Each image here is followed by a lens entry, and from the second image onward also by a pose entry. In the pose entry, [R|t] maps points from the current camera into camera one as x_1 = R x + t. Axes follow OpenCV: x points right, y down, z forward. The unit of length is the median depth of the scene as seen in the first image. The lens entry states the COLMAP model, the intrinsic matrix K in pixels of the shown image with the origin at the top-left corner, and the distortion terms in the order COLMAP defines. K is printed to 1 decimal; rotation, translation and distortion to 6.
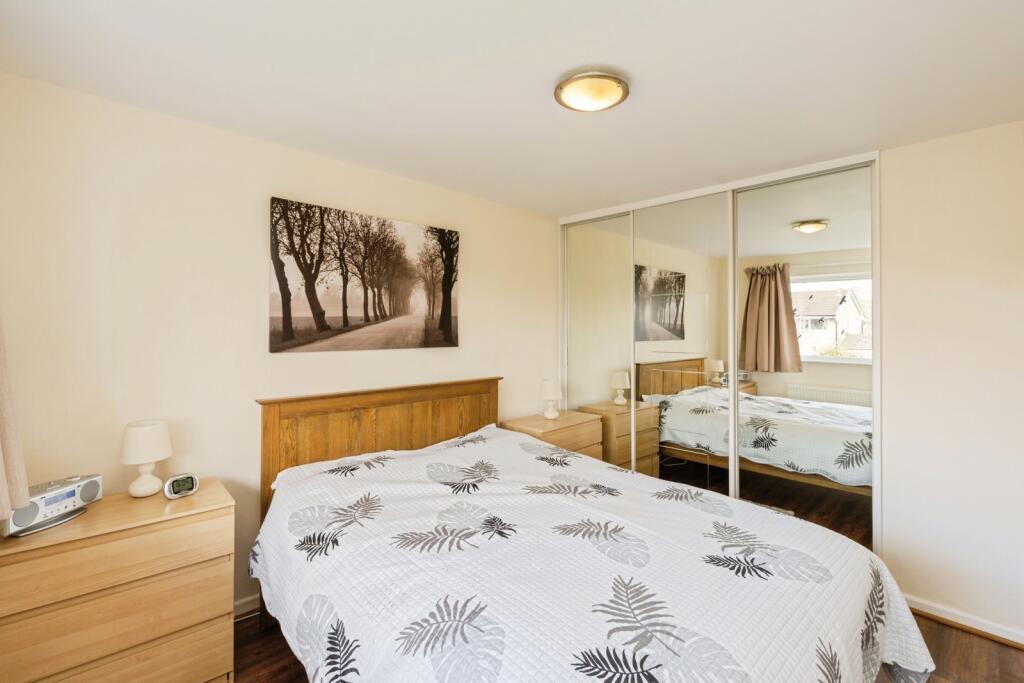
lens RADIAL K [[454.6, 0, 510.6], [0, 454.6, 323.9], [0, 0, 1]] dist [-0.002084, -0.000469]
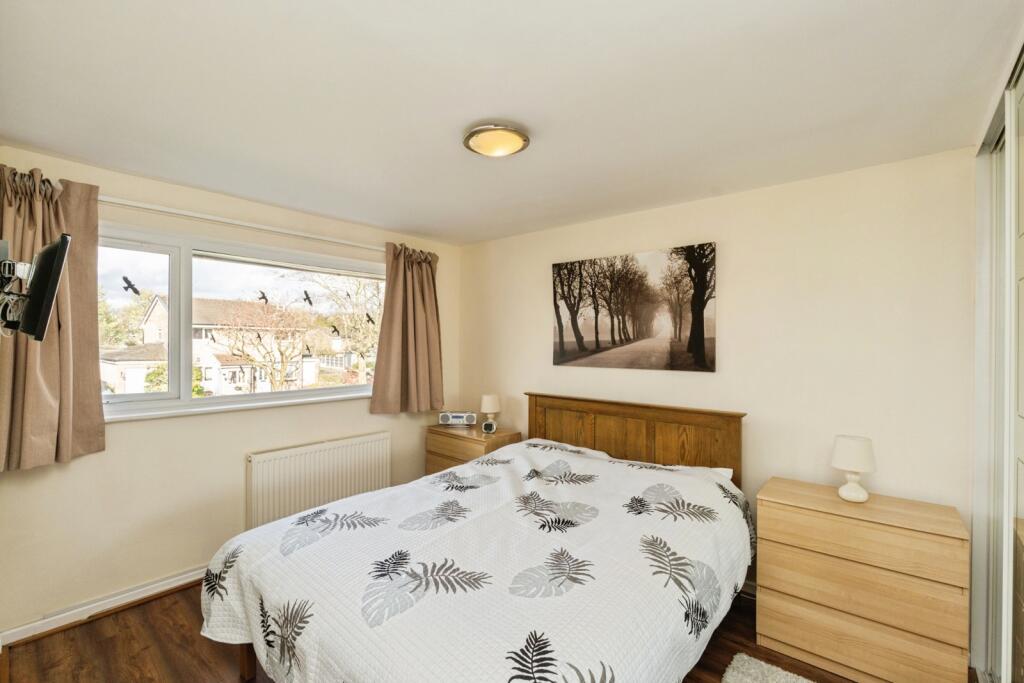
lens RADIAL K [[454.6, 0, 511.8], [0, 454.6, 343.4], [0, 0, 1]] dist [-0.002084, -0.000469]
pose [[0.083511, 0.004231, -0.996498, 0.886885], [0.009011, 0.999947, 0.005001, -0.016528], [0.996466, -0.009397, 0.083468, 0.644312]]
